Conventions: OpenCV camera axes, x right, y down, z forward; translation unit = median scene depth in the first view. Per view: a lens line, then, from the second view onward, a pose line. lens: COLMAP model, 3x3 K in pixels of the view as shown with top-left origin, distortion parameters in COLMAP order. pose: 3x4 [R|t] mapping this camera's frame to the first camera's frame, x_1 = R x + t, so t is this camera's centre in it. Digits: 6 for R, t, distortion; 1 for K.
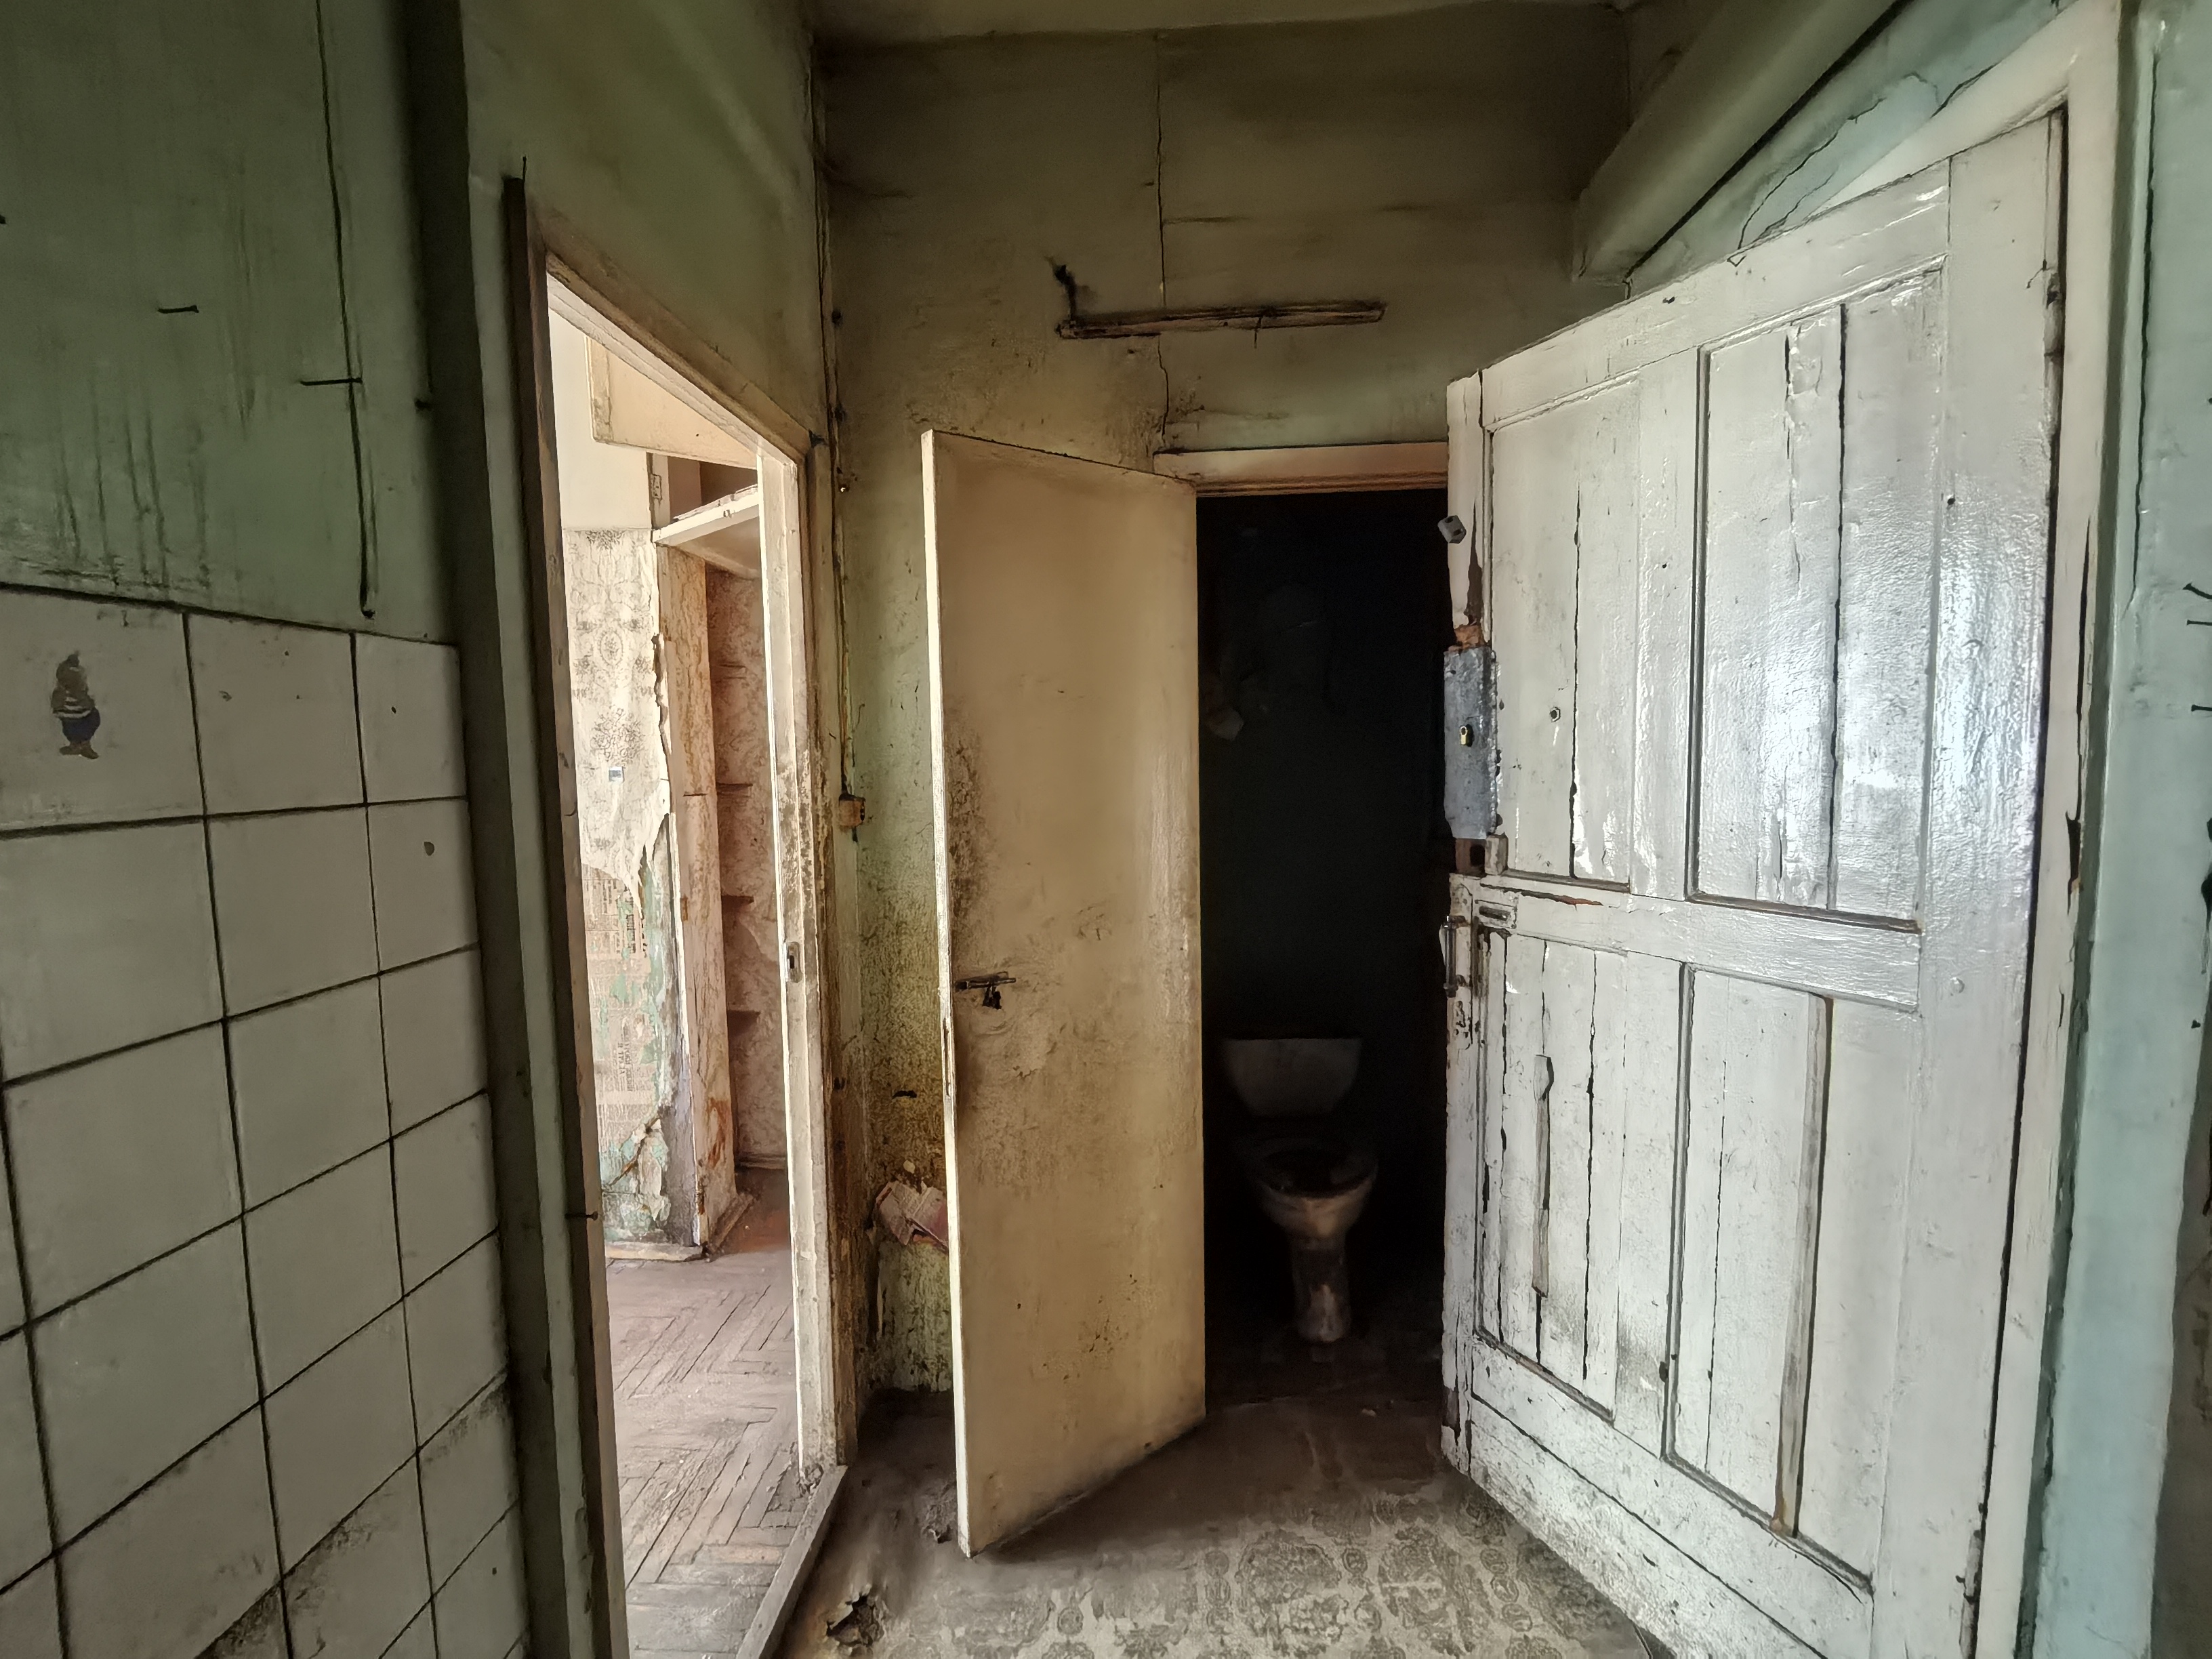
lens RADIAL K [[1030.0, 0, 1103.2], [0, 1030.0, 835.1], [0, 0, 1]] dist [-0.005063, -0.002691]
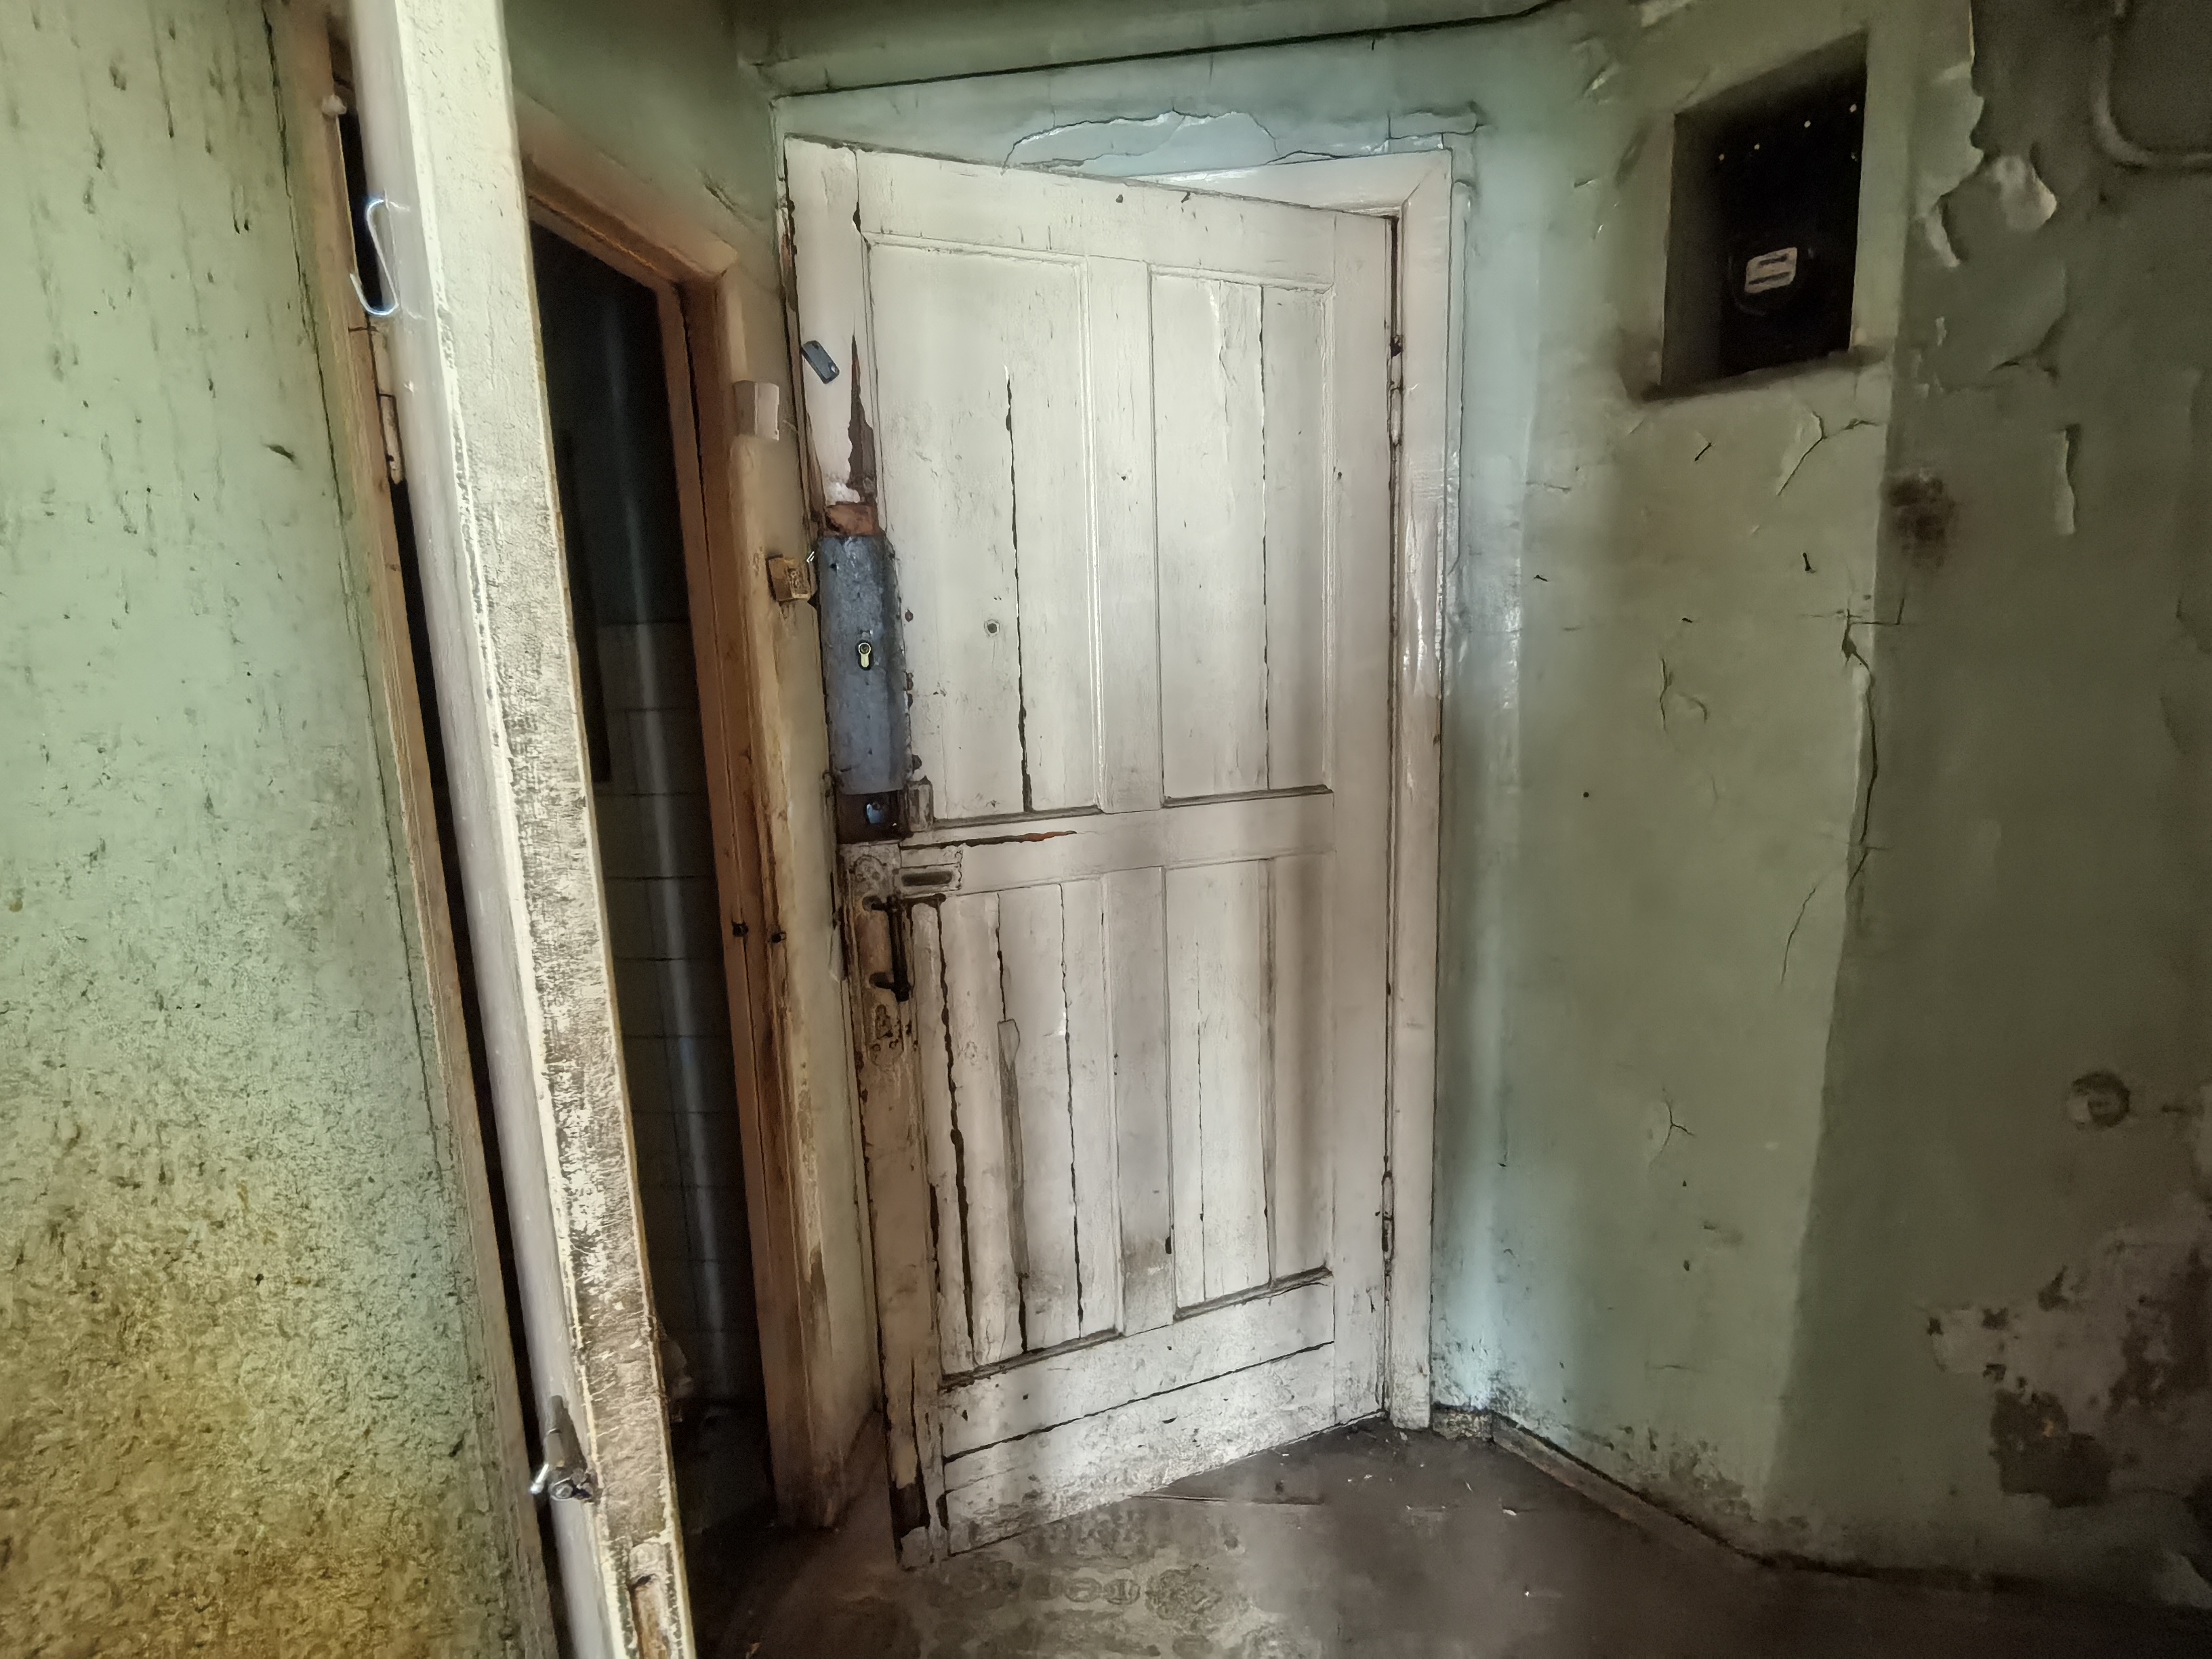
lens RADIAL K [[1030.0, 0, 1123.6], [0, 1030.0, 832.7], [0, 0, 1]] dist [-0.005063, -0.002691]
pose [[0.067971, -0.148169, 0.986623, -0.404779], [0.122767, 0.982637, 0.139113, -0.053192], [-0.990105, 0.111669, 0.084981, 0.797443]]
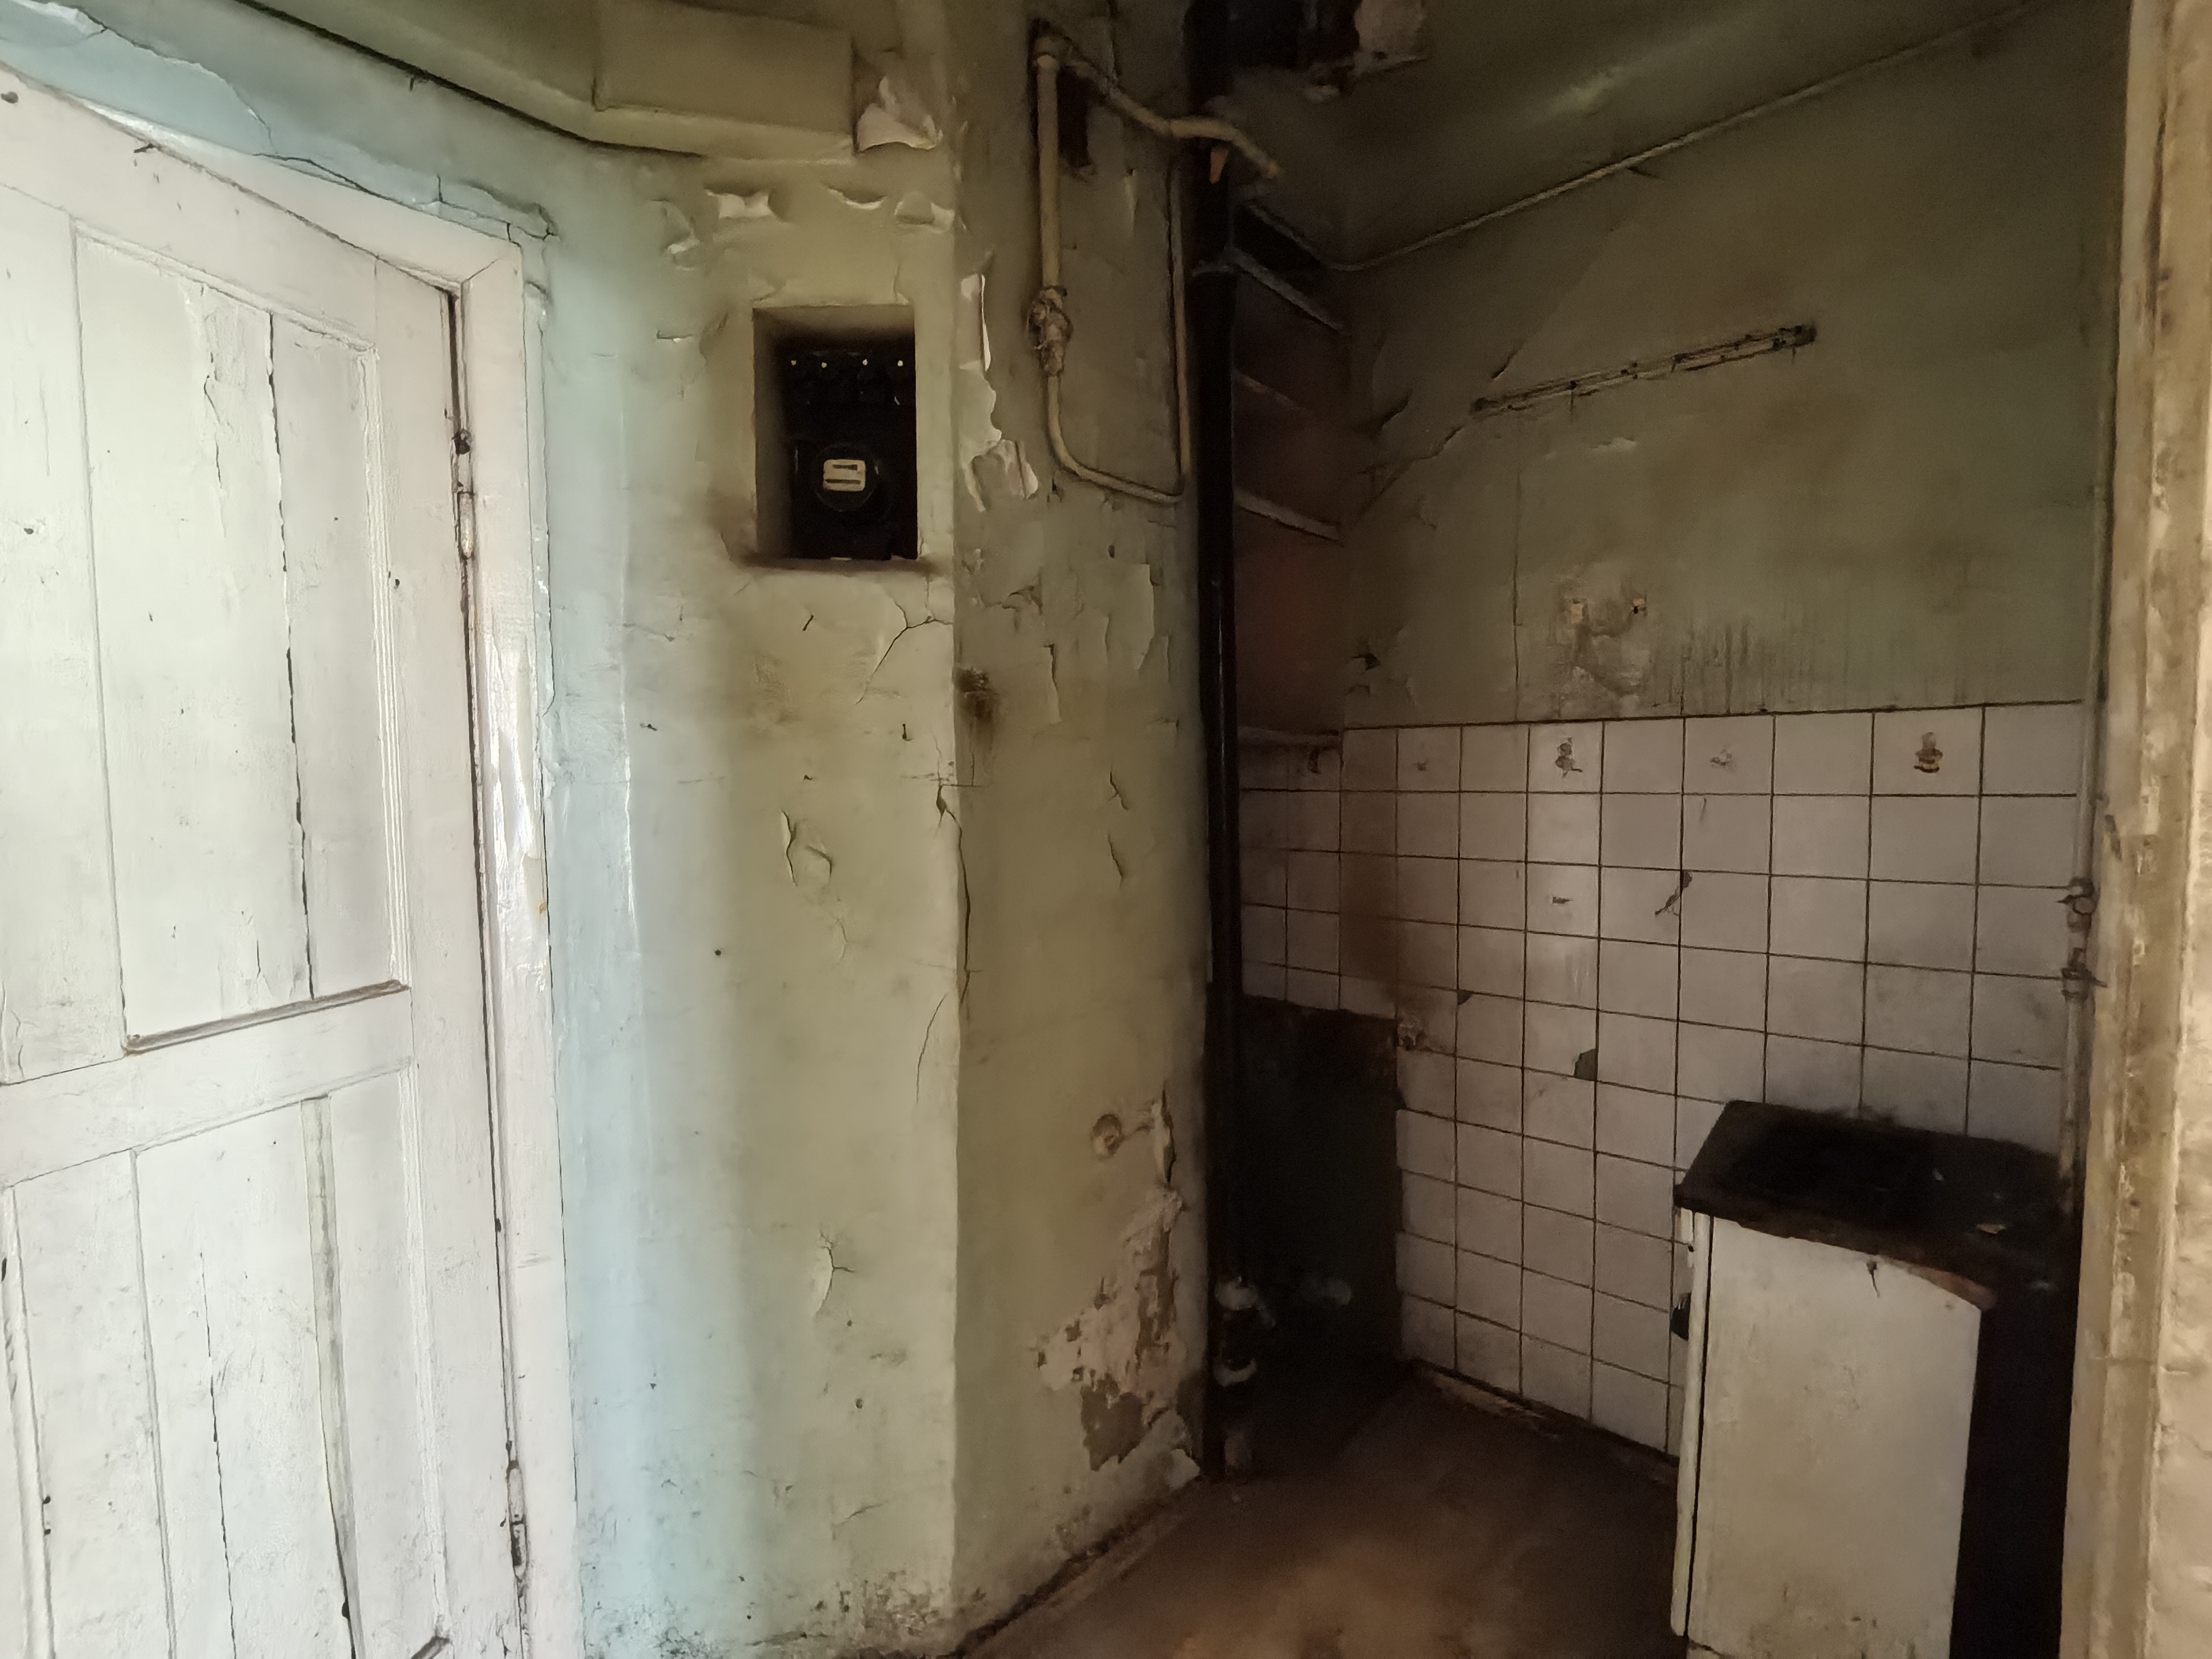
lens RADIAL K [[1030.0, 0, 1104.8], [0, 1030.0, 836.2], [0, 0, 1]] dist [-0.005063, -0.002691]
pose [[-0.779466, -0.016246, 0.626234, -0.275311], [0.081224, 0.988604, 0.126745, -0.090352], [-0.621156, 0.149658, -0.769264, 0.916234]]
